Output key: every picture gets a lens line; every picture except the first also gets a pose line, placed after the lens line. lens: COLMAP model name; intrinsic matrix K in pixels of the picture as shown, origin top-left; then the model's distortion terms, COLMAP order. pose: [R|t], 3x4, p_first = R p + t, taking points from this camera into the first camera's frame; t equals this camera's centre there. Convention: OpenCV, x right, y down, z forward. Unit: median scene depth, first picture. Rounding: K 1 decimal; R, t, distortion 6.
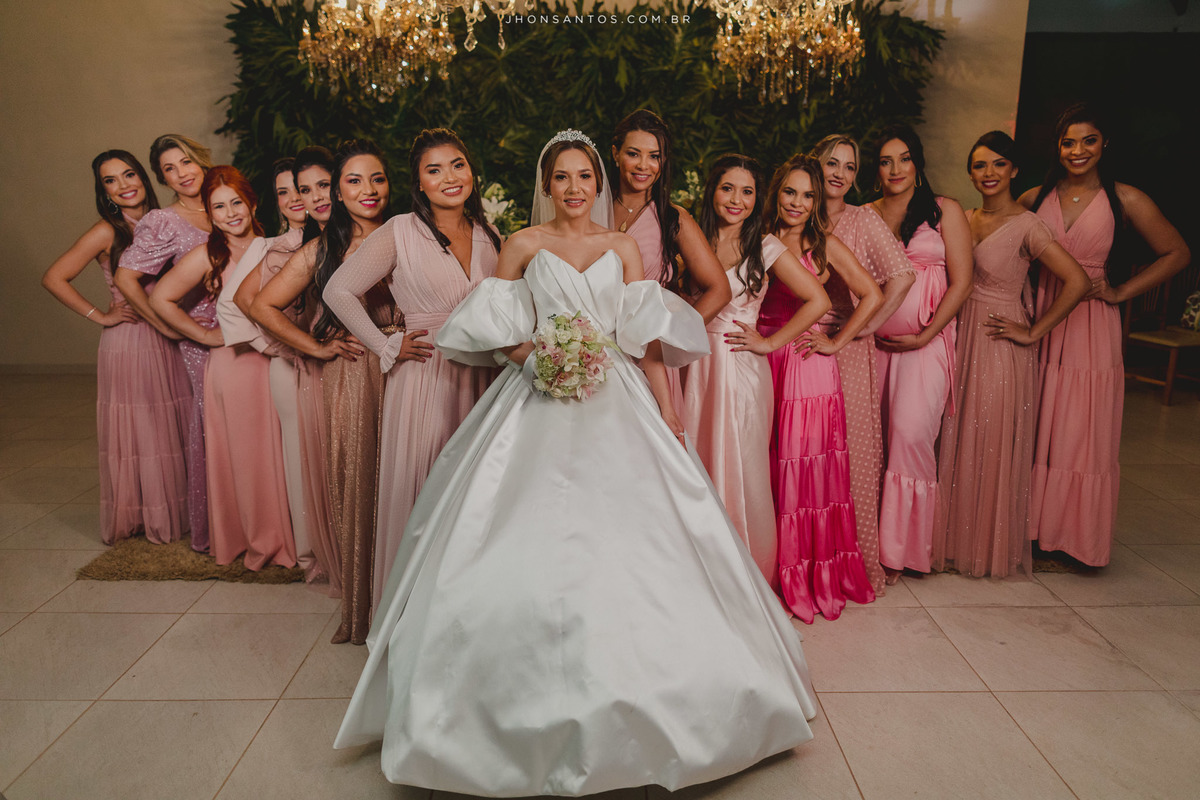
lens RADIAL K [[841.2, 0, 618.7], [0, 841.2, 391.8], [0, 0, 1]] dist [0.002328, -0.002036]
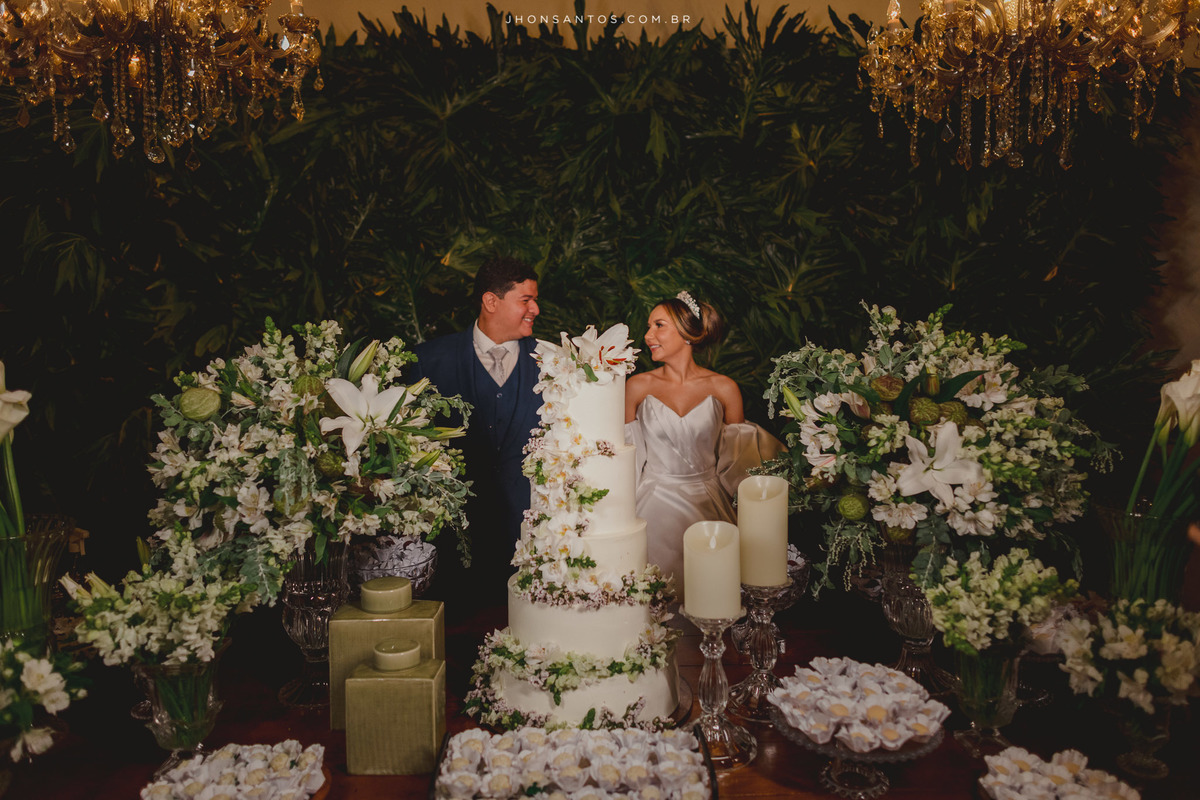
lens RADIAL K [[828.0, 0, 606.1], [0, 828.0, 395.6], [0, 0, 1]] dist [0.001987, -0.001720]
pose [[0.999969, -0.007866, 0.000452, -0.031410], [0.007847, 0.989140, -0.146767, -0.122097], [0.000708, 0.146766, 0.989171, 0.463675]]
